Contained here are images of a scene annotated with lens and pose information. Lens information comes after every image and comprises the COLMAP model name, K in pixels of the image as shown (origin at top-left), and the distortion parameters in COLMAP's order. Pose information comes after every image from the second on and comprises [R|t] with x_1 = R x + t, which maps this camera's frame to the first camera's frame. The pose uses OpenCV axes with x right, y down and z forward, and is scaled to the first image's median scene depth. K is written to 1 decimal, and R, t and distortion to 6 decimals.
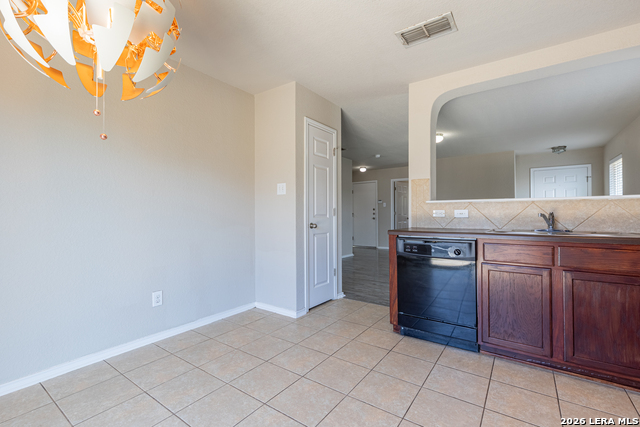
lens RADIAL K [[291.3, 0, 320.0], [0, 291.3, 213.5], [0, 0, 1]] dist [0.000299, -0.000023]
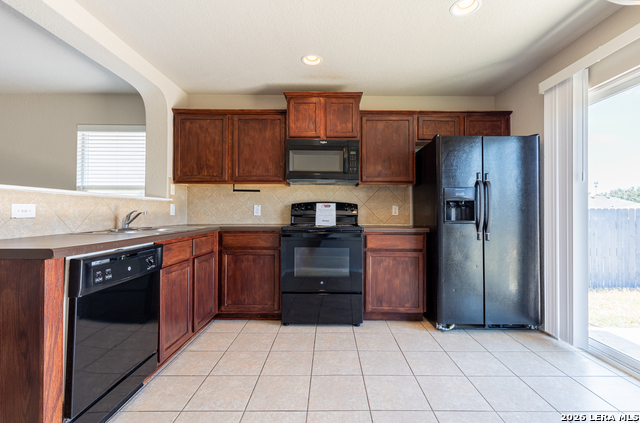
lens RADIAL K [[288.2, 0, 323.2], [0, 288.2, 209.4], [0, 0, 1]] dist [-0.000434, -0.000327]
pose [[-0.572295, 0.005541, 0.820029, -0.325098], [-0.007951, 0.999893, -0.012305, -0.000176], [-0.820009, -0.013562, -0.572190, 0.869381]]
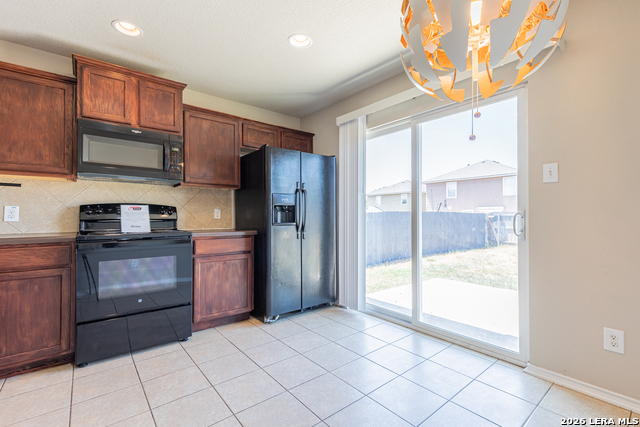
lens RADIAL K [[291.3, 0, 320.0], [0, 291.3, 213.5], [0, 0, 1]] dist [0.000299, -0.000023]
pose [[-0.964119, 0.002704, 0.265457, -0.230534], [-0.000755, 0.999916, -0.012927, 0.000392], [-0.265470, -0.012663, -0.964036, 0.970827]]
